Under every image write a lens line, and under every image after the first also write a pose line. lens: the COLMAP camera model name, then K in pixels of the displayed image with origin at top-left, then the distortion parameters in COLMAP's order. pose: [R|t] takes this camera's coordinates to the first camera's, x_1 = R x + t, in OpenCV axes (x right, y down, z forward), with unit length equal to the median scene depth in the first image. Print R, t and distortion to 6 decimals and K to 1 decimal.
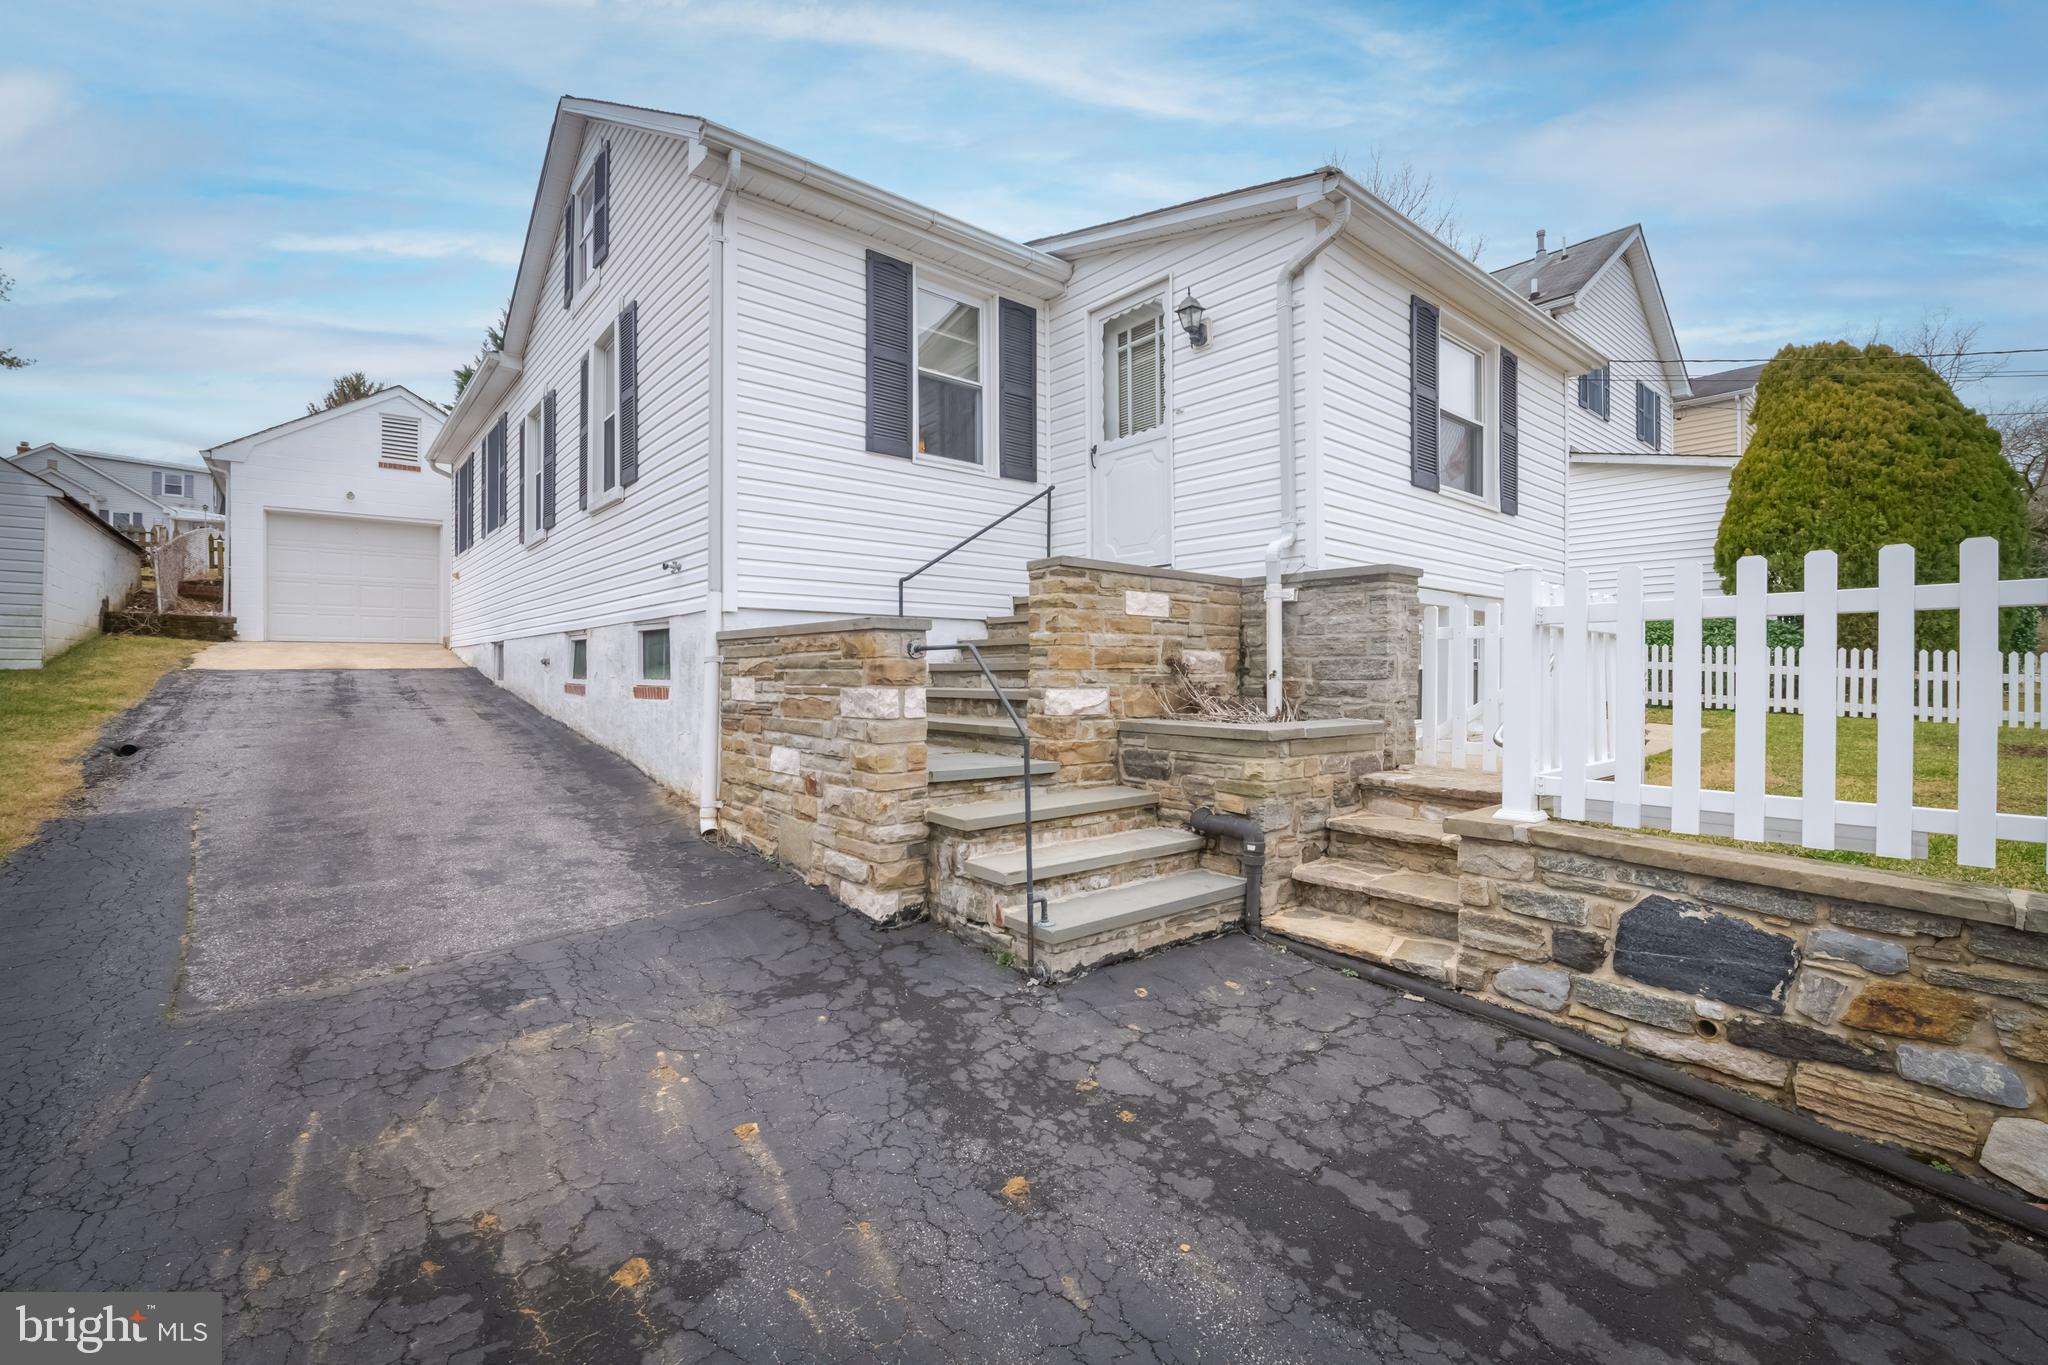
lens RADIAL K [[848.3, 0, 1029.0], [0, 848.3, 680.7], [0, 0, 1]] dist [-0.000332, -0.002464]
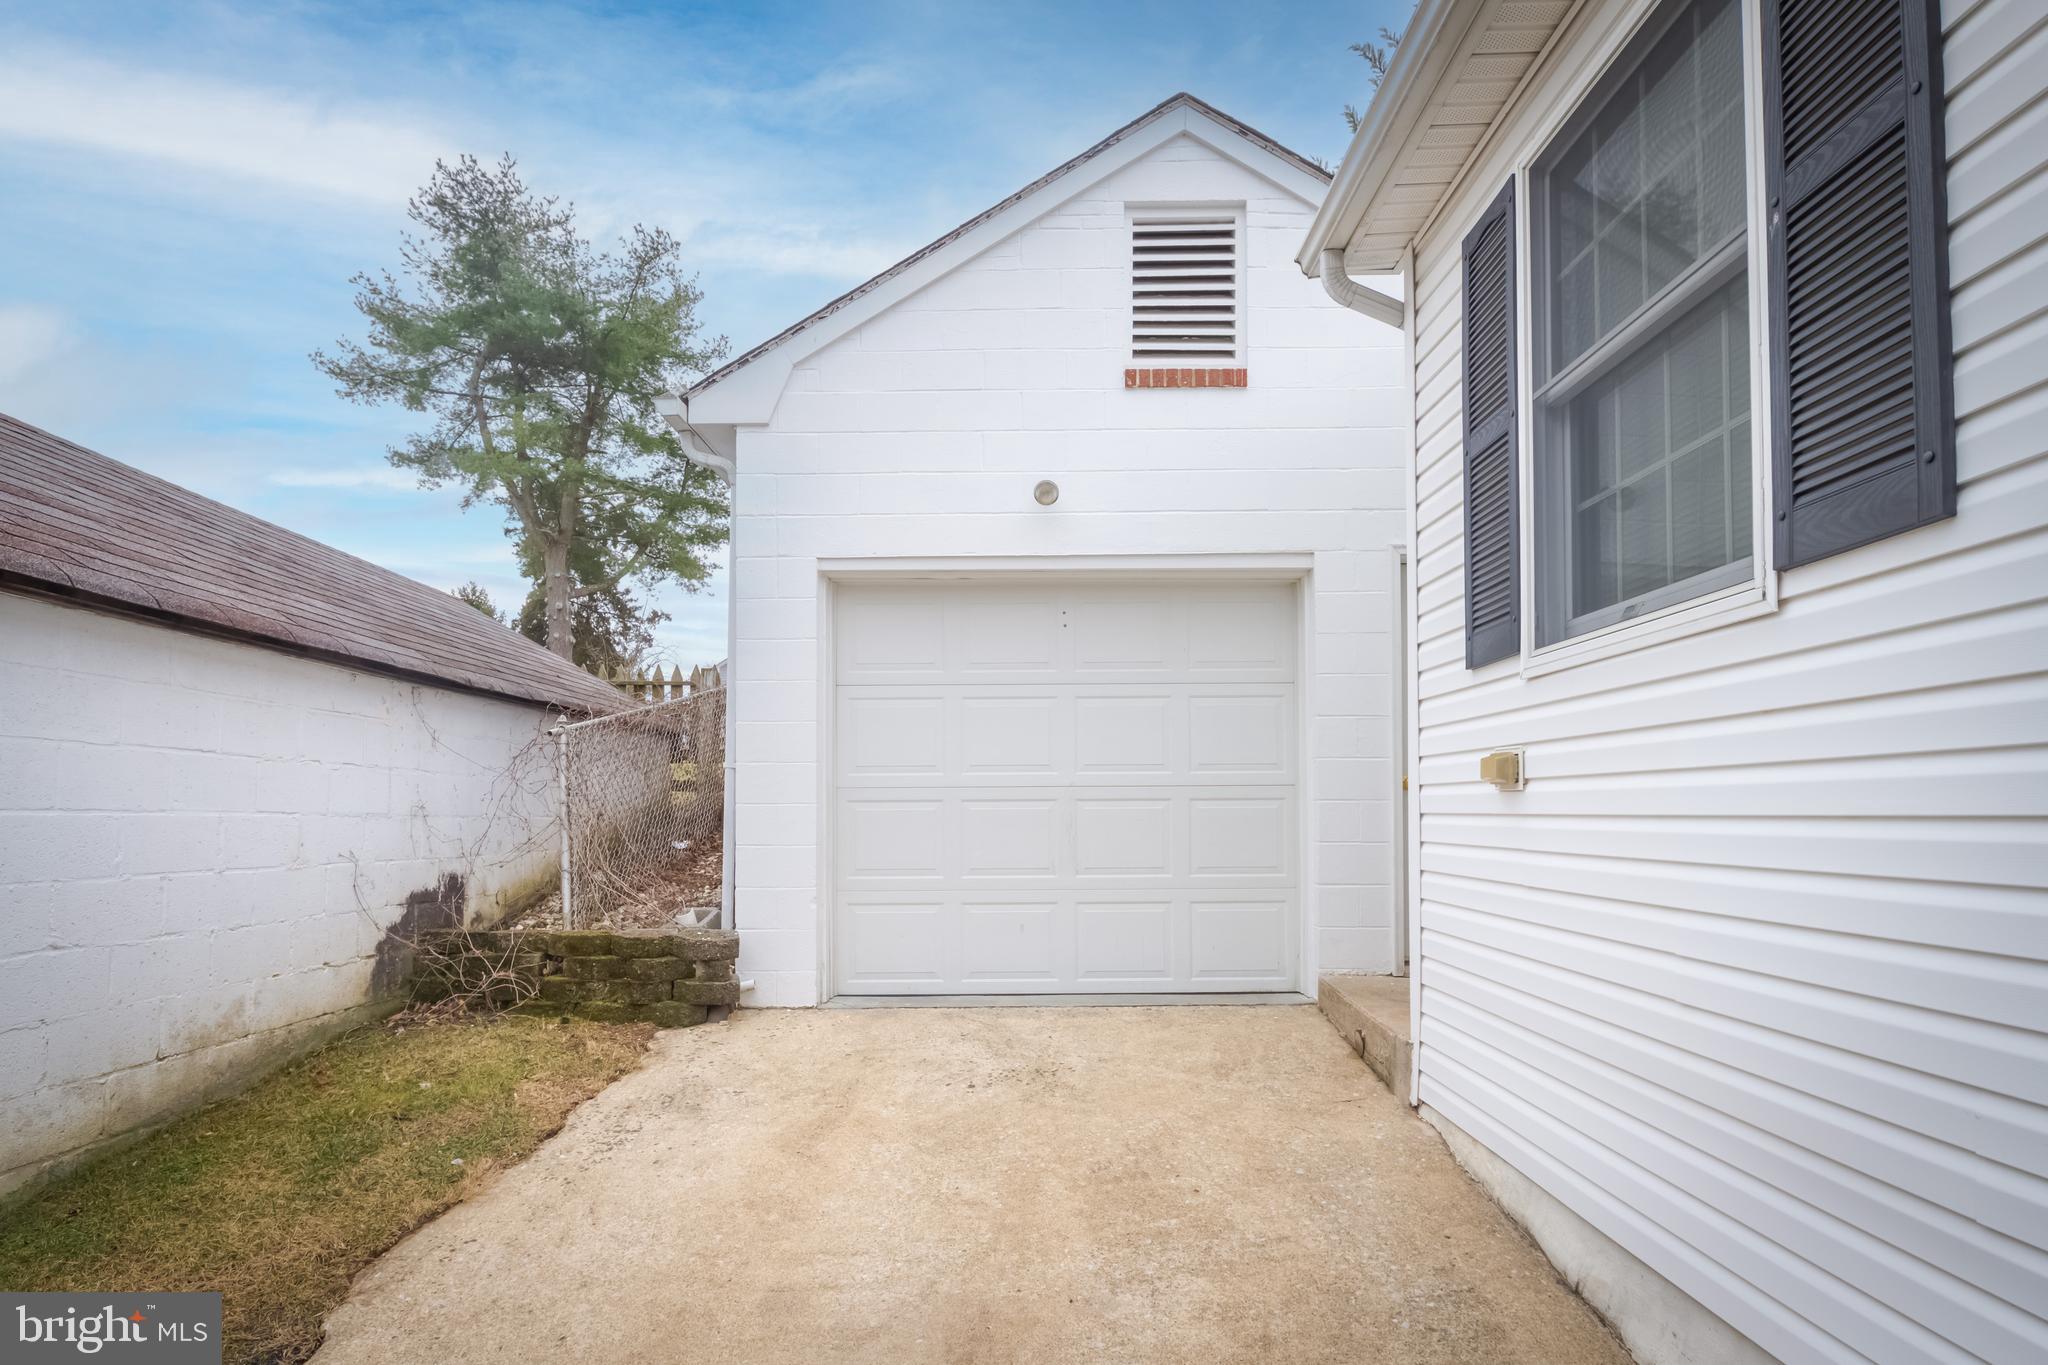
lens RADIAL K [[1032.5, 0, 1011.3], [0, 1032.5, 788.5], [0, 0, 1]] dist [0.013032, 0.000779]
pose [[0.753409, -0.013862, -0.657406, -1.304114], [-0.012485, 0.999296, -0.035379, -0.239340], [0.657434, 0.034862, 0.752705, 1.643574]]
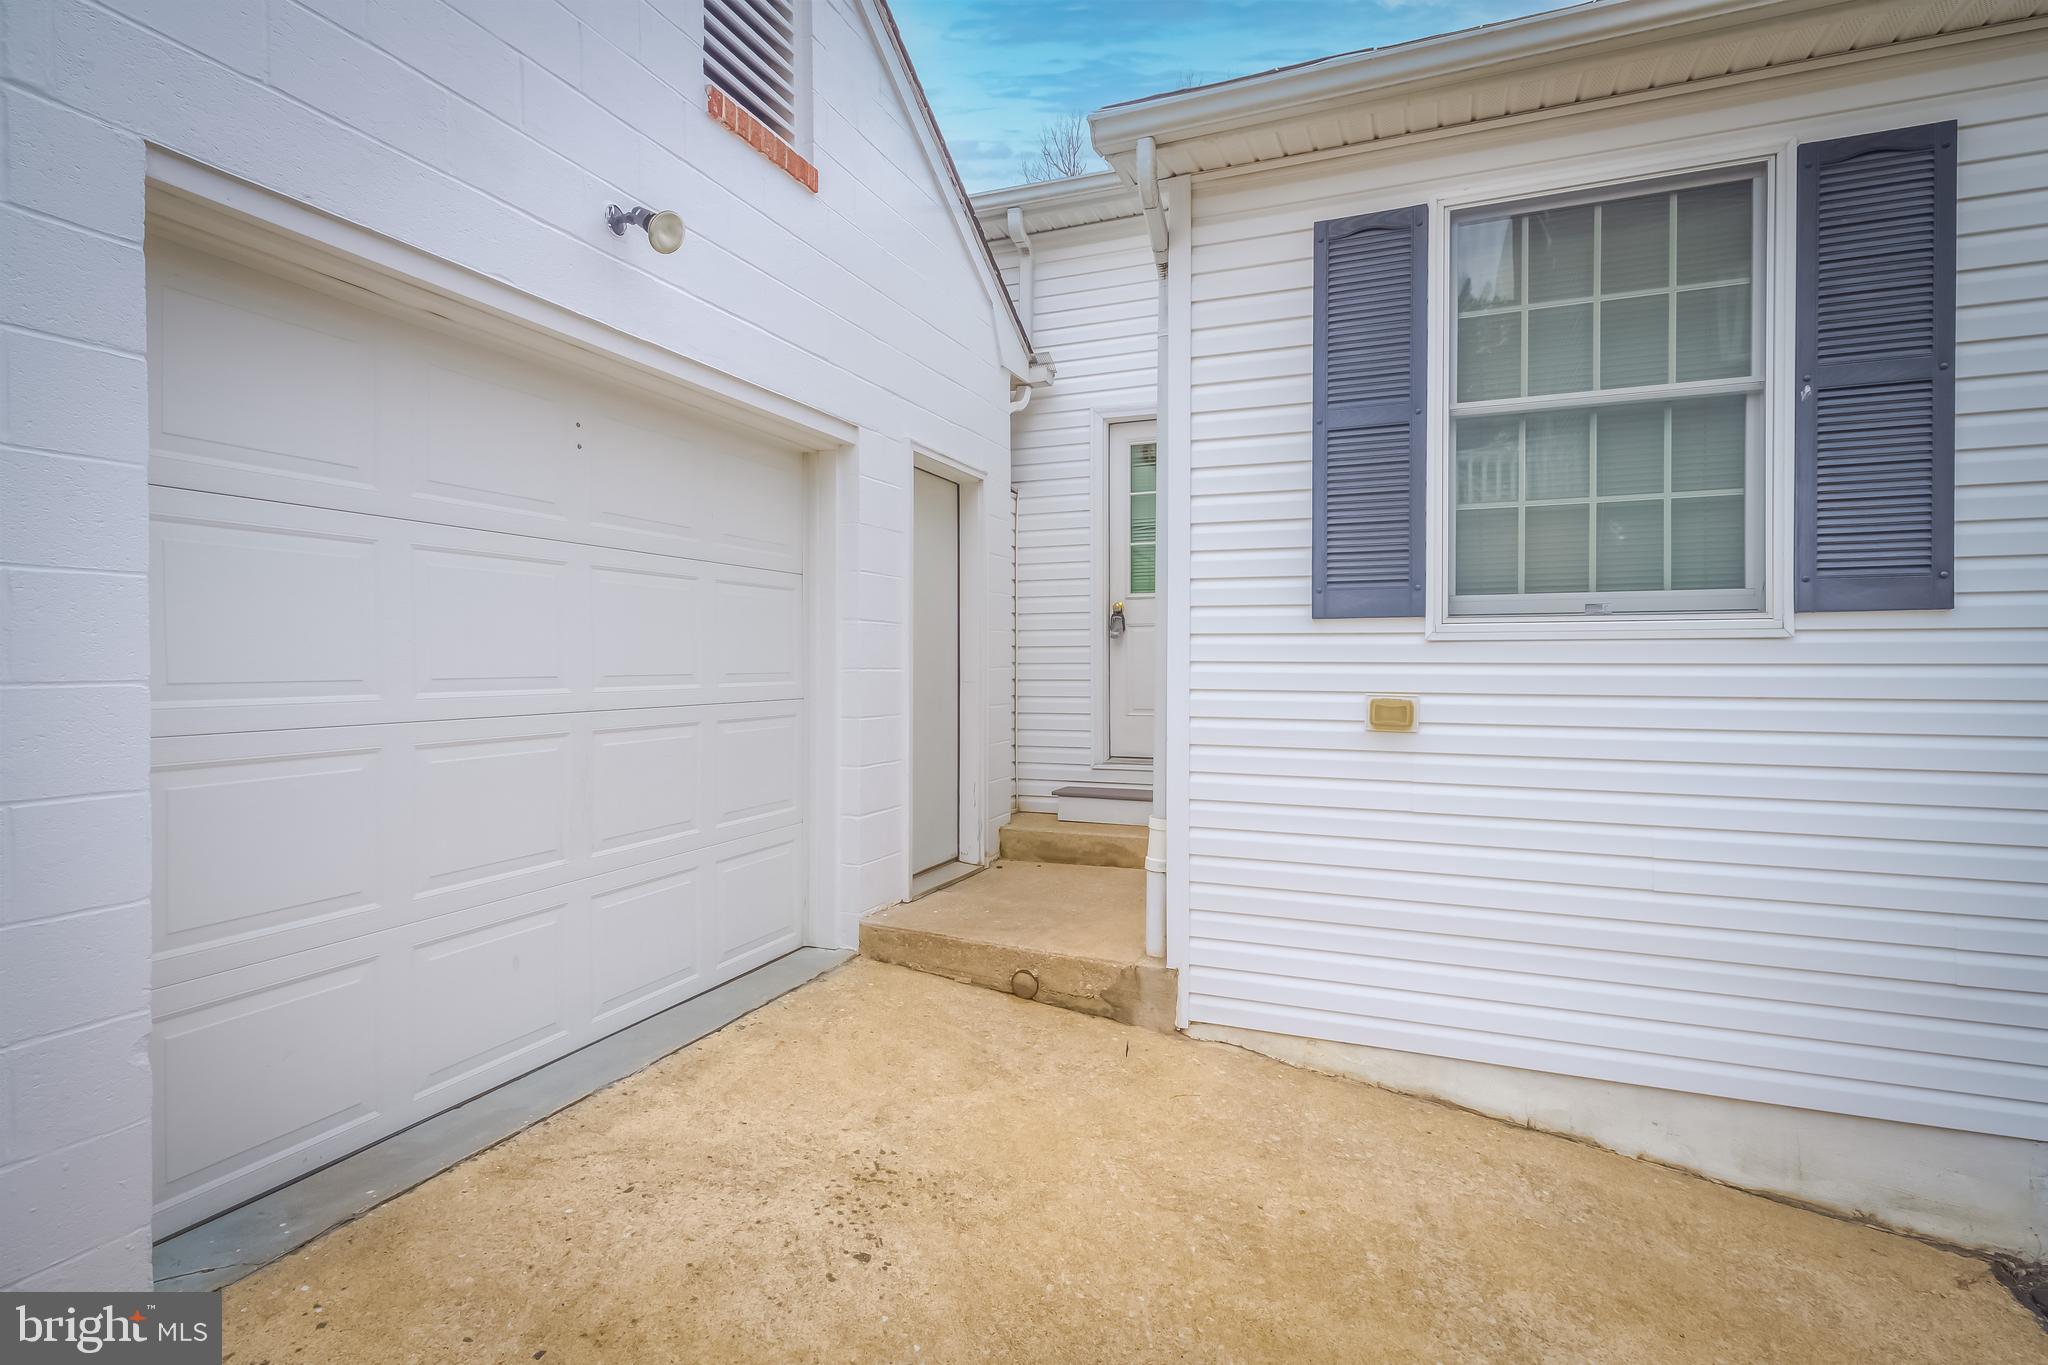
lens RADIAL K [[993.4, 0, 1022.8], [0, 993.4, 677.1], [0, 0, 1]] dist [0.021627, 0.000265]
pose [[0.889165, -0.002497, 0.457580, -1.840665], [0.004896, 0.999980, -0.004058, -0.284058], [-0.457560, 0.005849, 0.889159, 1.761322]]
